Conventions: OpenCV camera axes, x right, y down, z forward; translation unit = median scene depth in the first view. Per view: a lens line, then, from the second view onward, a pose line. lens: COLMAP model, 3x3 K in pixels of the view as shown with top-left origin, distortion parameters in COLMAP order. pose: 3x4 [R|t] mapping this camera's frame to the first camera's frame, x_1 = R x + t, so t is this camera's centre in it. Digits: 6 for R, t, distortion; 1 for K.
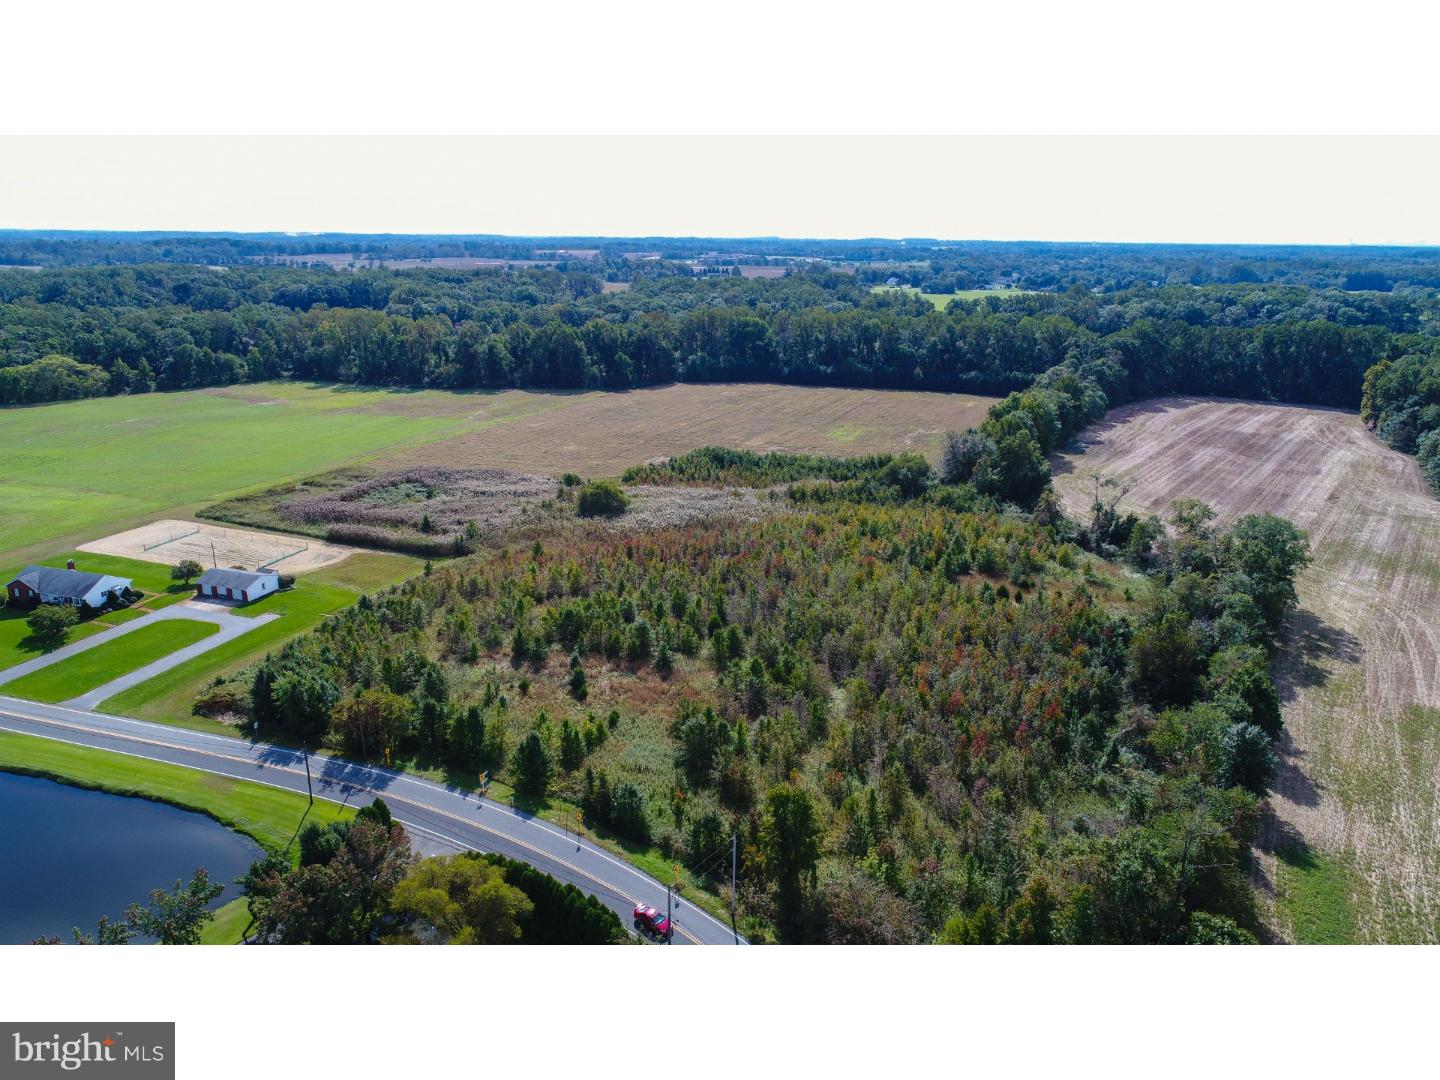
lens RADIAL K [[966.9, 0, 720.0], [0, 966.9, 540.0], [0, 0, 1]] dist [0.000299, 0.001963]
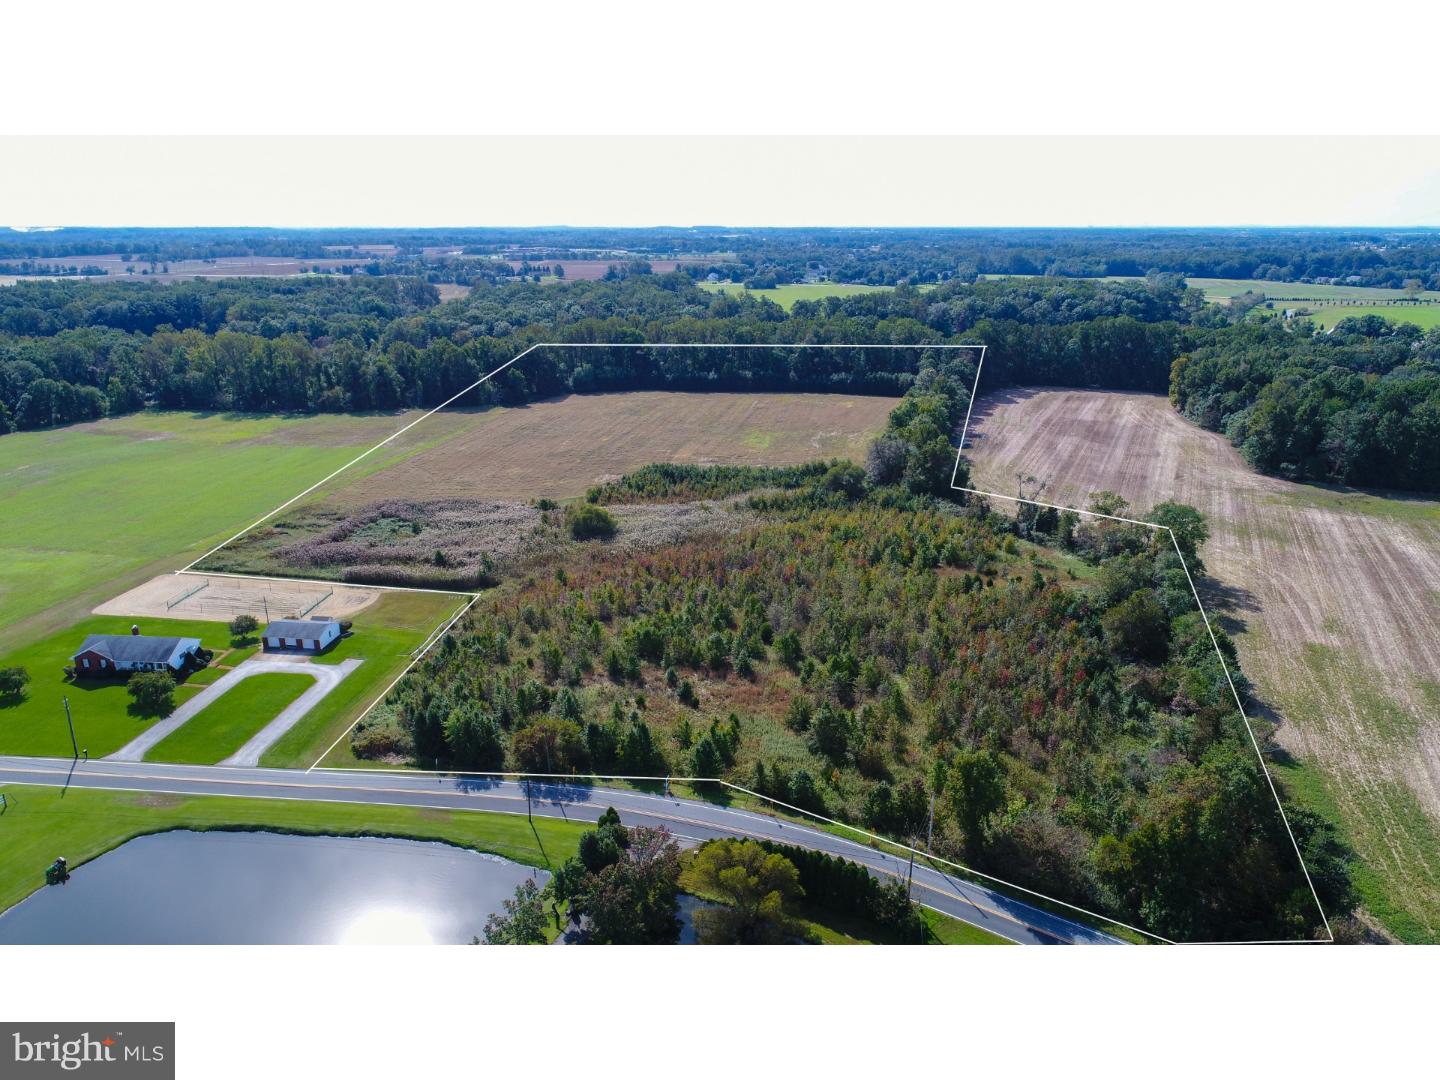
lens RADIAL K [[966.9, 0, 720.0], [0, 966.9, 540.0], [0, 0, 1]] dist [0.000299, 0.001963]
pose [[0.977896, -0.074308, 0.195440, -0.159935], [0.071900, 0.997223, 0.019393, -0.027255], [-0.196339, -0.004912, 0.980524, -0.070668]]
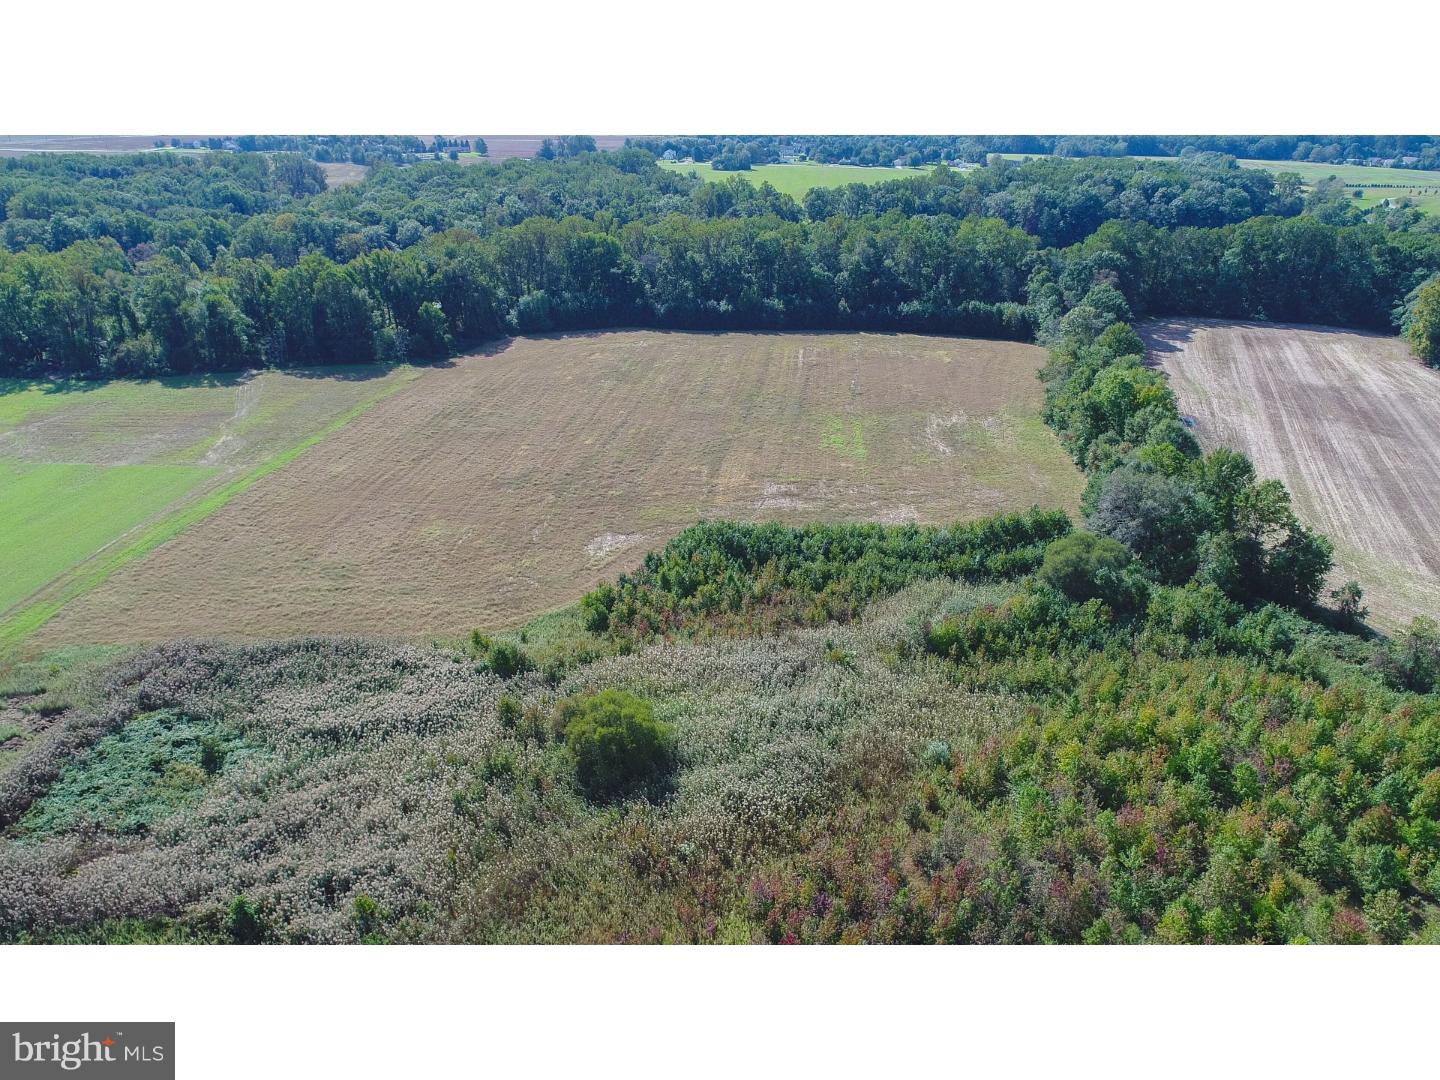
lens RADIAL K [[1011.4, 0, 719.0], [0, 1011.4, 534.7], [0, 0, 1]] dist [-0.001930, 0.003742]
pose [[0.963300, -0.109635, 0.245017, -0.152098], [0.082648, 0.989585, 0.117861, -0.160360], [-0.255387, -0.093286, 0.962328, 0.428735]]
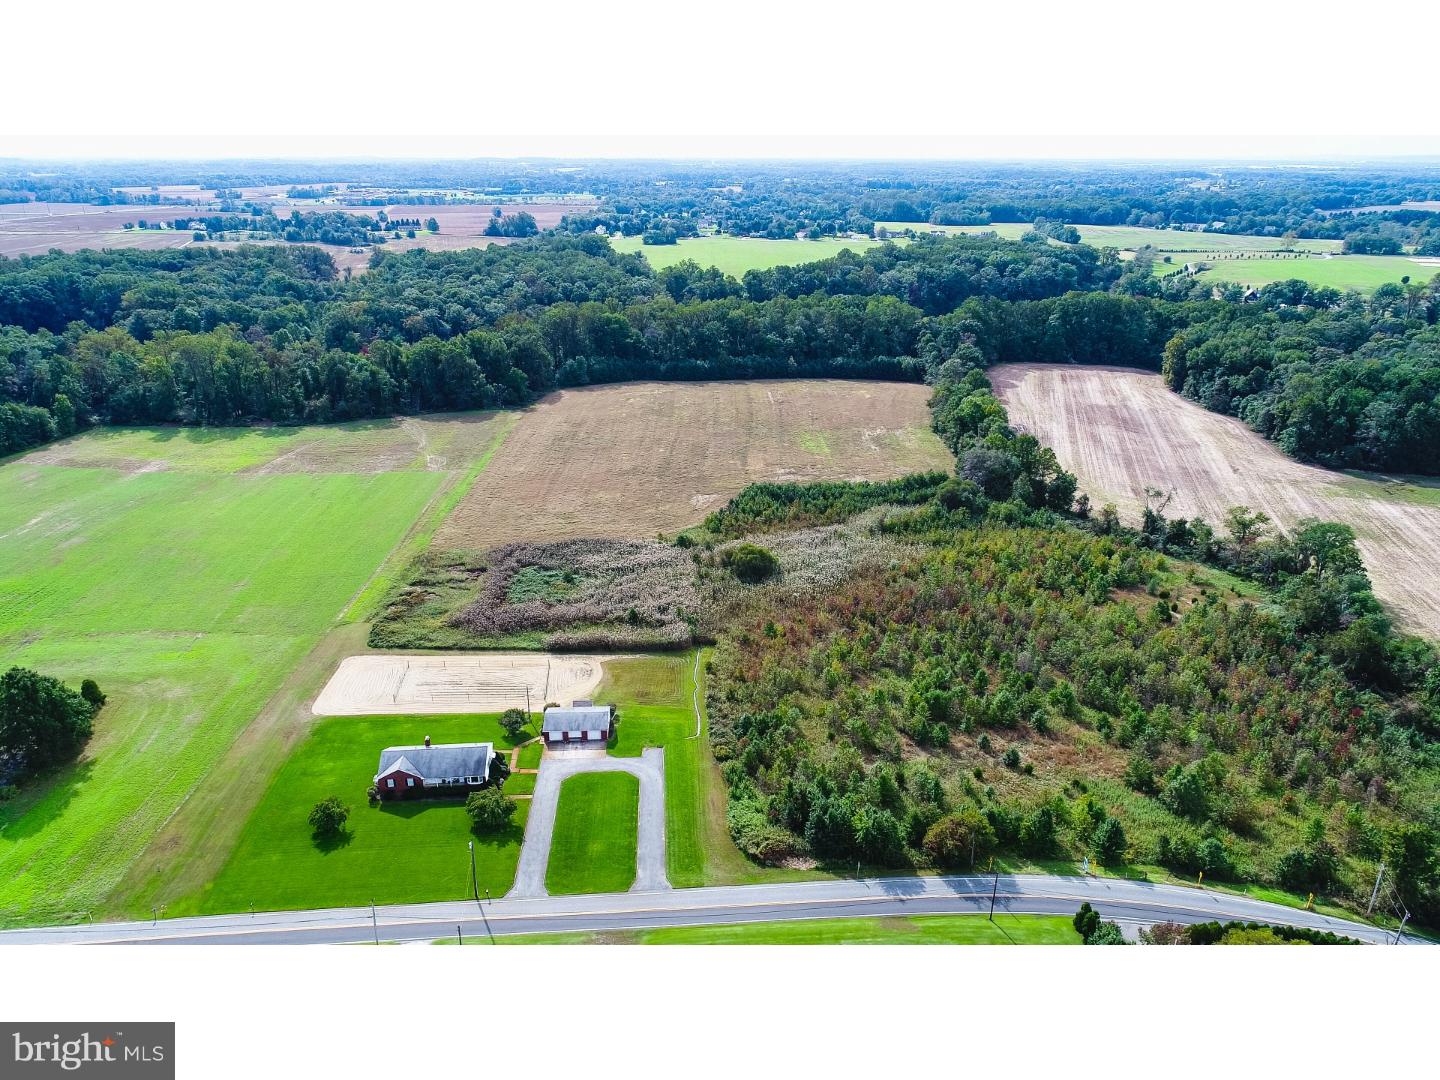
lens RADIAL K [[1011.4, 0, 719.0], [0, 1011.4, 534.7], [0, 0, 1]] dist [-0.001930, 0.003742]
pose [[0.929611, -0.137921, 0.341761, -0.437446], [0.117465, 0.989853, 0.079952, -0.135418], [-0.349321, -0.034179, 0.936380, -0.016354]]
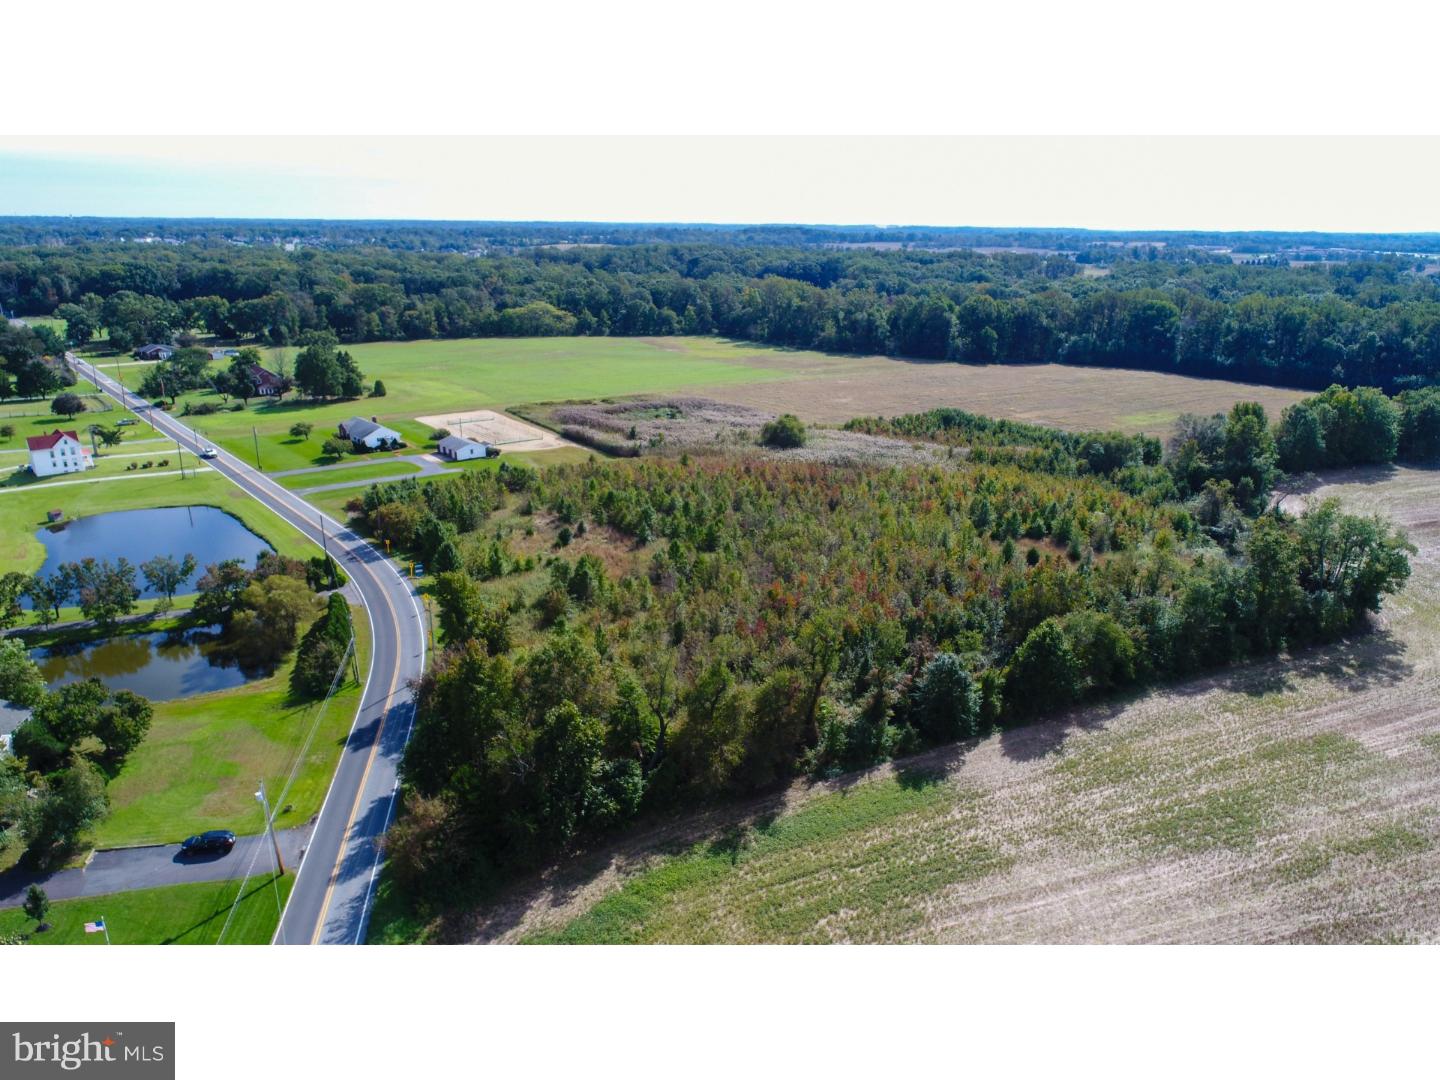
lens RADIAL K [[966.9, 0, 720.0], [0, 966.9, 540.0], [0, 0, 1]] dist [0.000299, 0.001963]
pose [[0.842967, 0.168225, -0.510987, 0.331070], [-0.165107, 0.984911, 0.051874, 0.026265], [0.512003, 0.040639, 0.858022, 0.015792]]
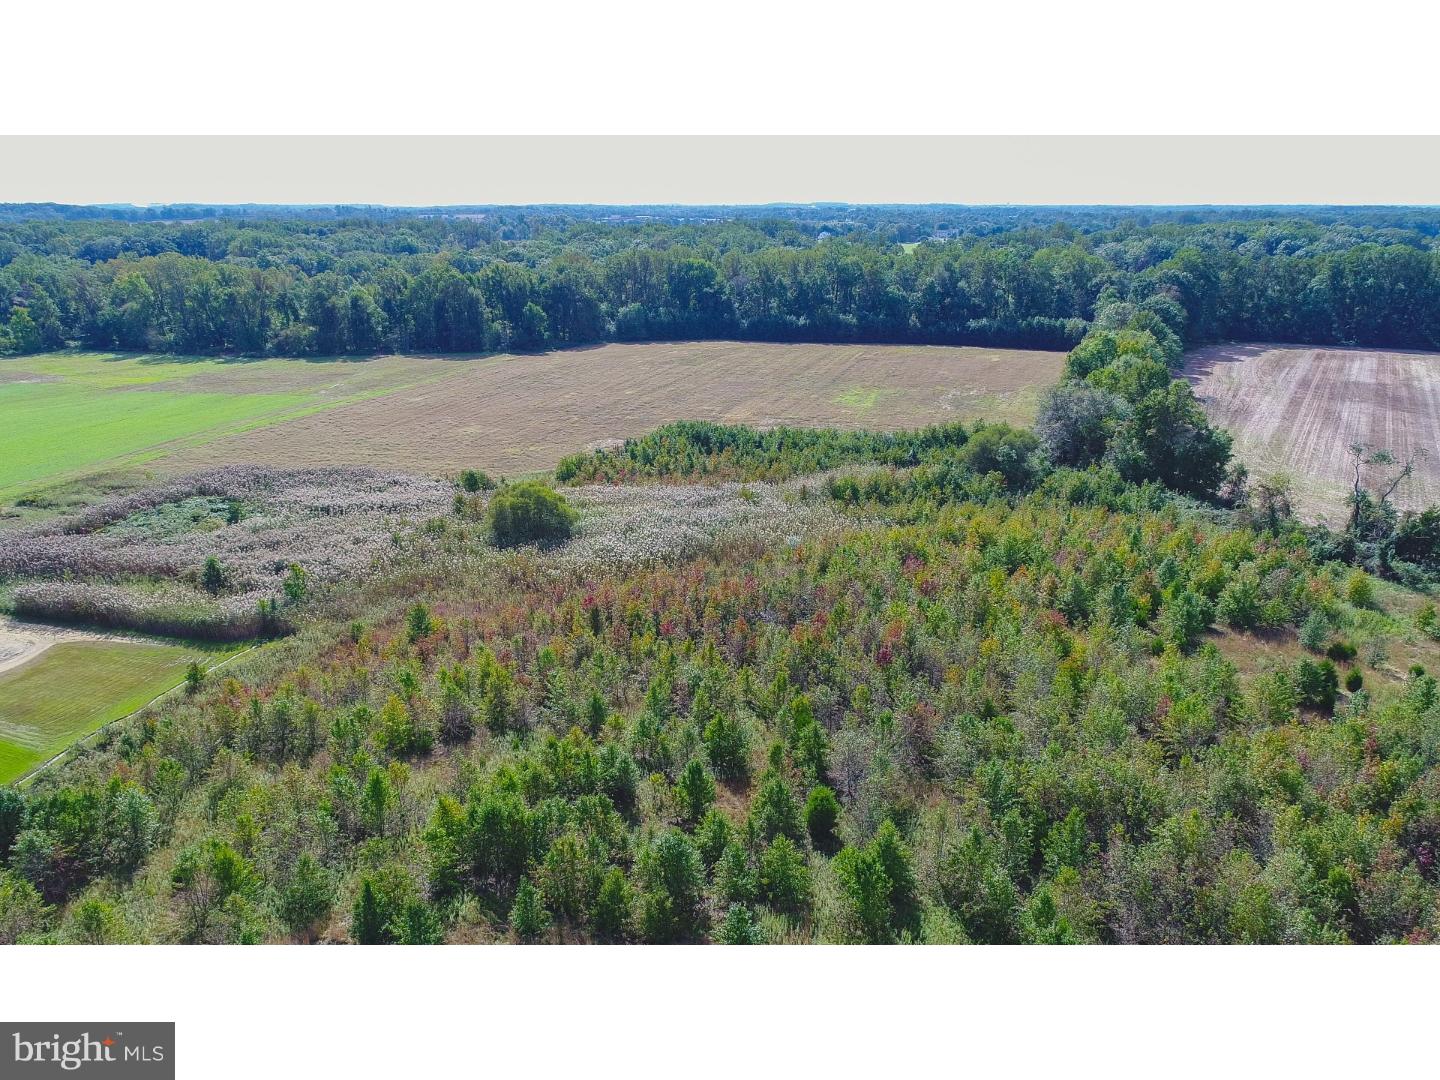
lens RADIAL K [[1011.4, 0, 719.0], [0, 1011.4, 534.7], [0, 0, 1]] dist [-0.001930, 0.003742]
pose [[0.995397, -0.040682, 0.086772, -0.050880], [0.039712, 0.999128, 0.012887, -0.027104], [-0.087221, -0.009381, 0.996145, 0.309858]]
